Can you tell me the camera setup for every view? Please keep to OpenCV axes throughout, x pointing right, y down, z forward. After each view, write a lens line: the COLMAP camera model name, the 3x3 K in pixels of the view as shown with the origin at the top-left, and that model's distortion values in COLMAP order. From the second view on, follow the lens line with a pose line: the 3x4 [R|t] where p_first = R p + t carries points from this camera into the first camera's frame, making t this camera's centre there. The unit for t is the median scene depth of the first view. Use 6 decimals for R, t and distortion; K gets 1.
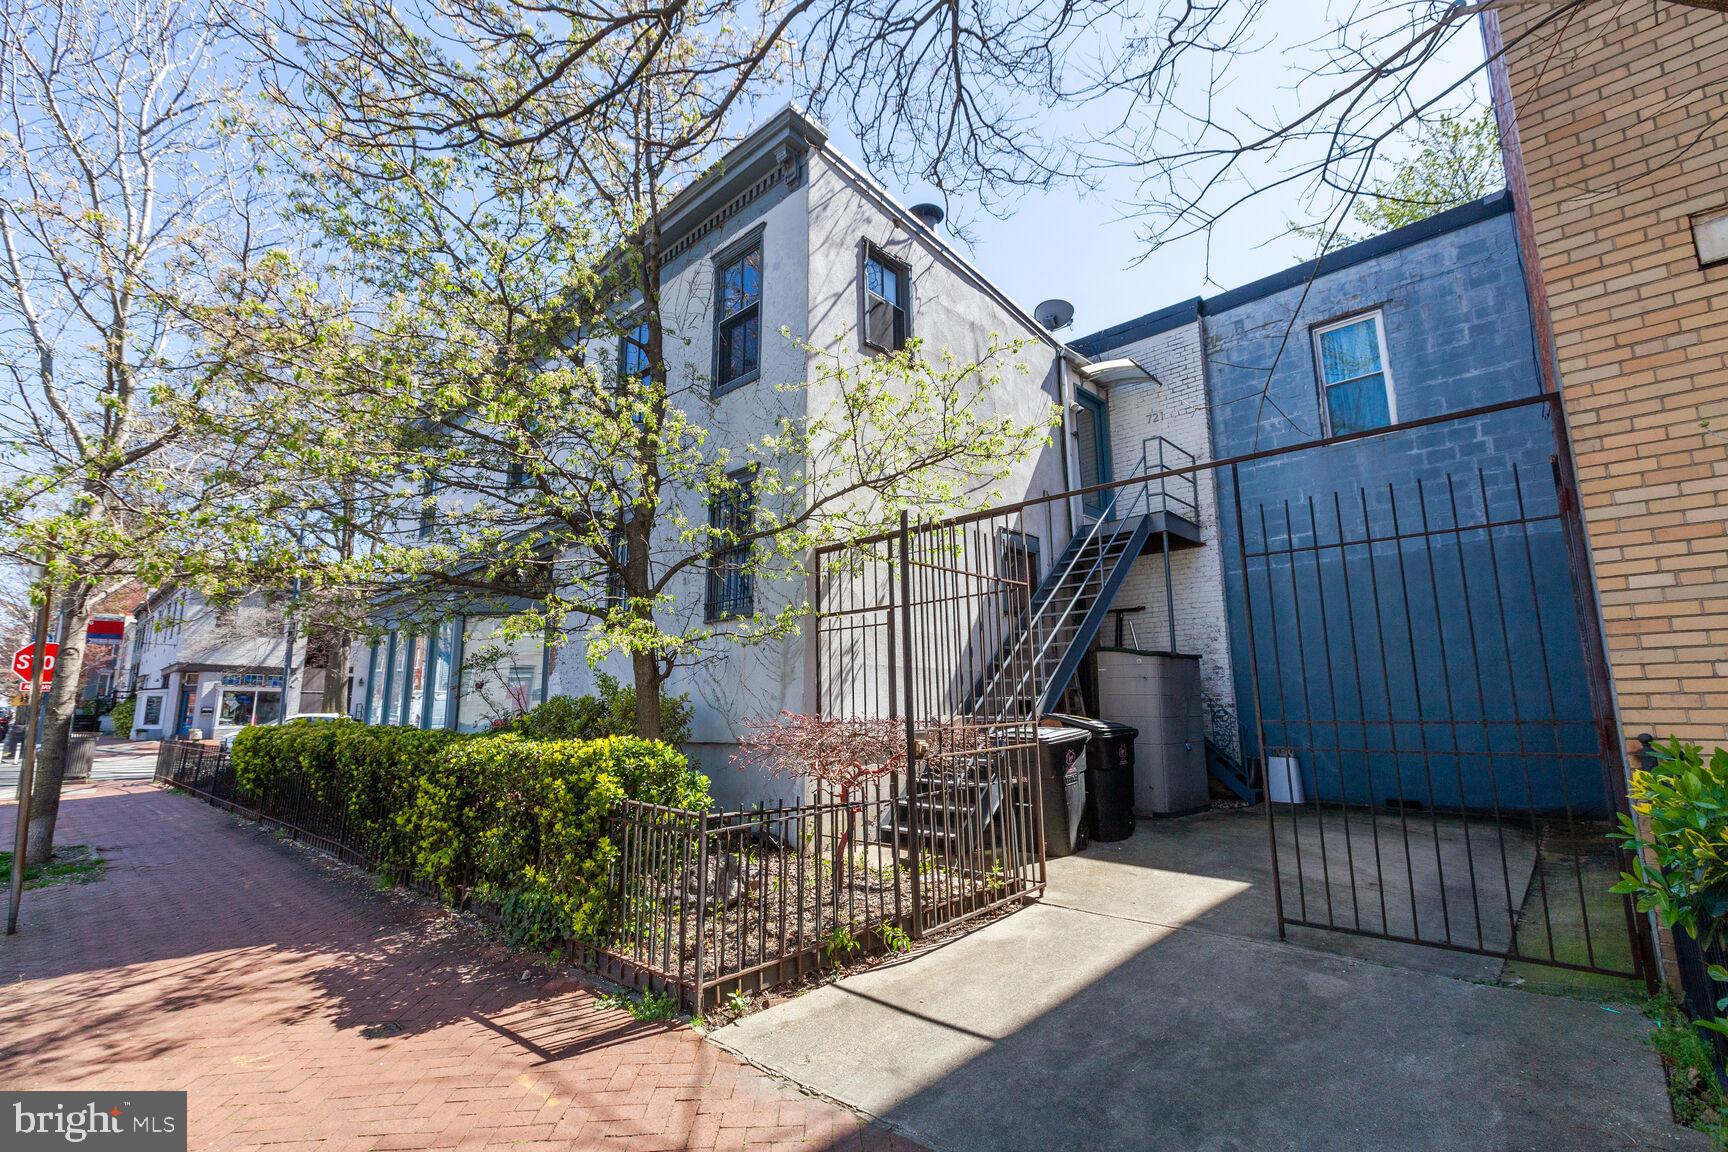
lens RADIAL K [[778.1, 0, 868.5], [0, 778.1, 549.5], [0, 0, 1]] dist [0.001953, 0.000197]
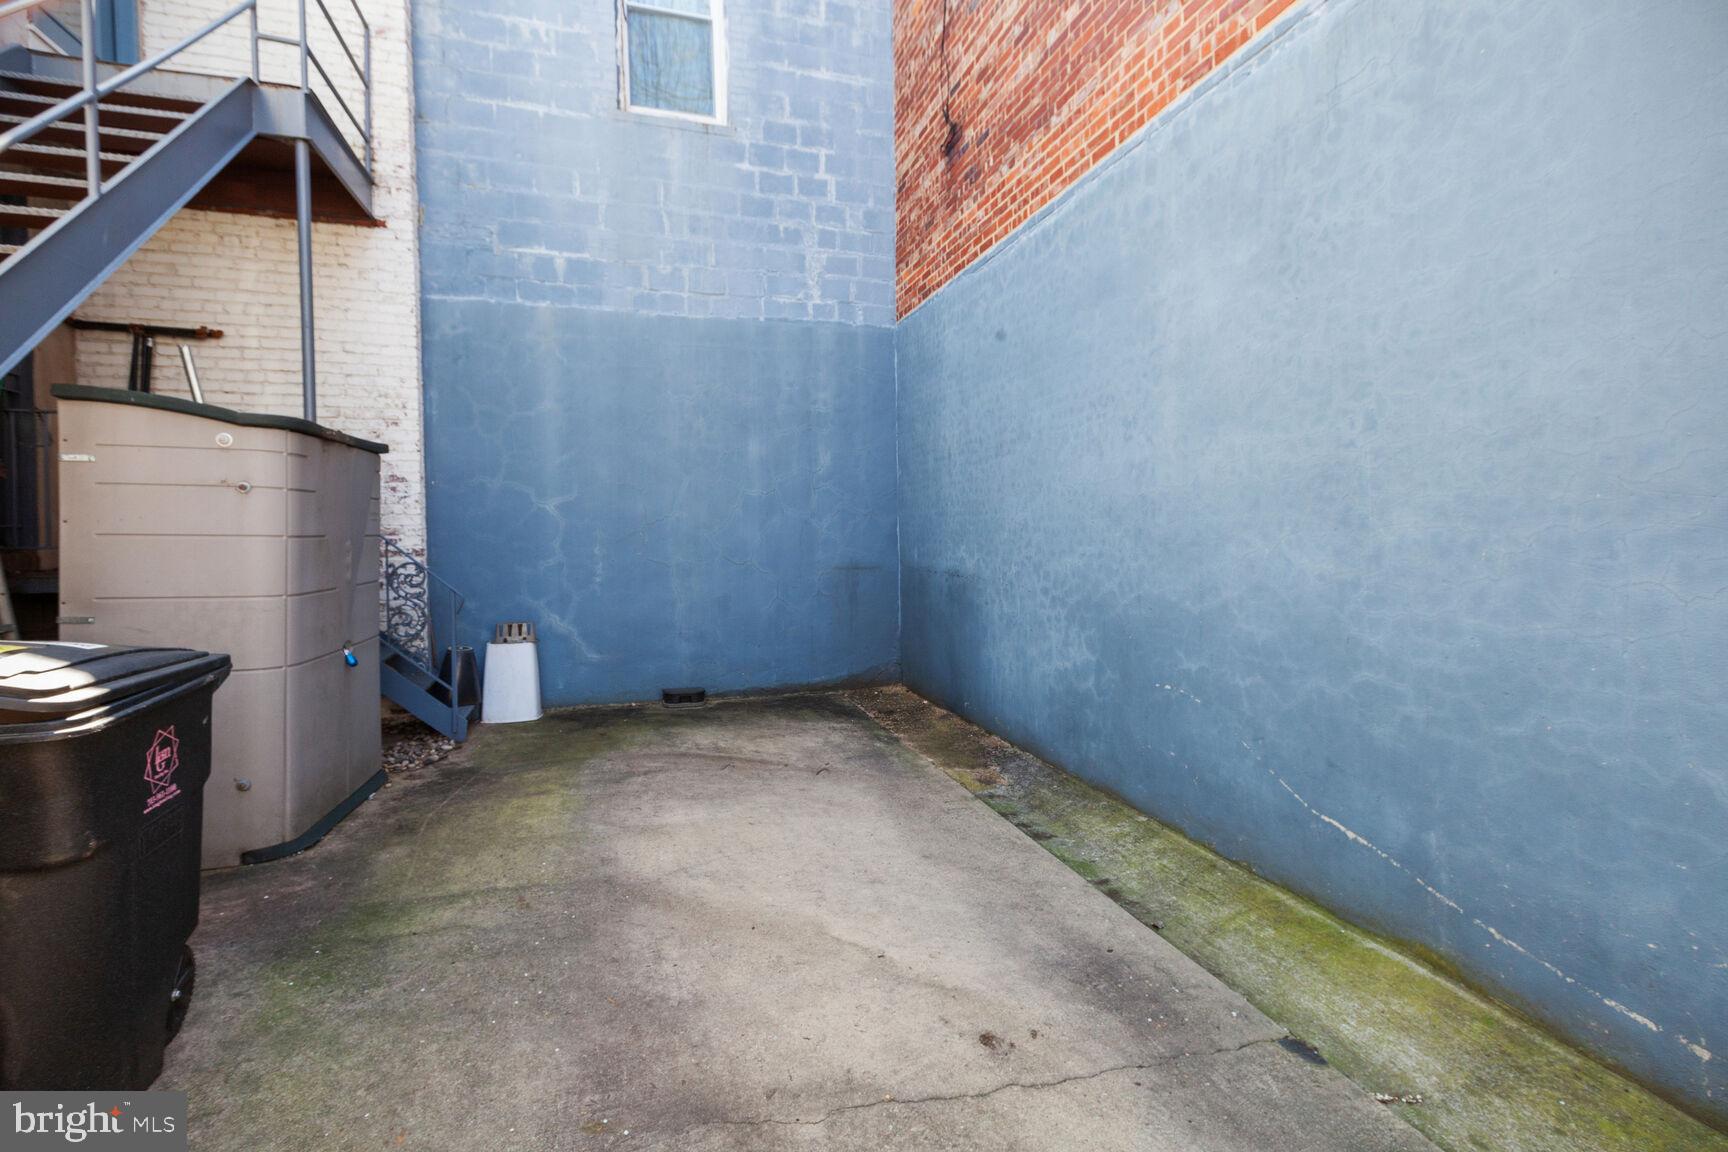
lens RADIAL K [[778.1, 0, 868.5], [0, 778.1, 549.5], [0, 0, 1]] dist [0.001953, 0.000197]
pose [[0.481634, -0.026254, 0.875979, 0.168195], [-0.163475, 0.979316, 0.119233, 0.093800], [-0.860991, -0.200627, 0.467380, 0.535899]]
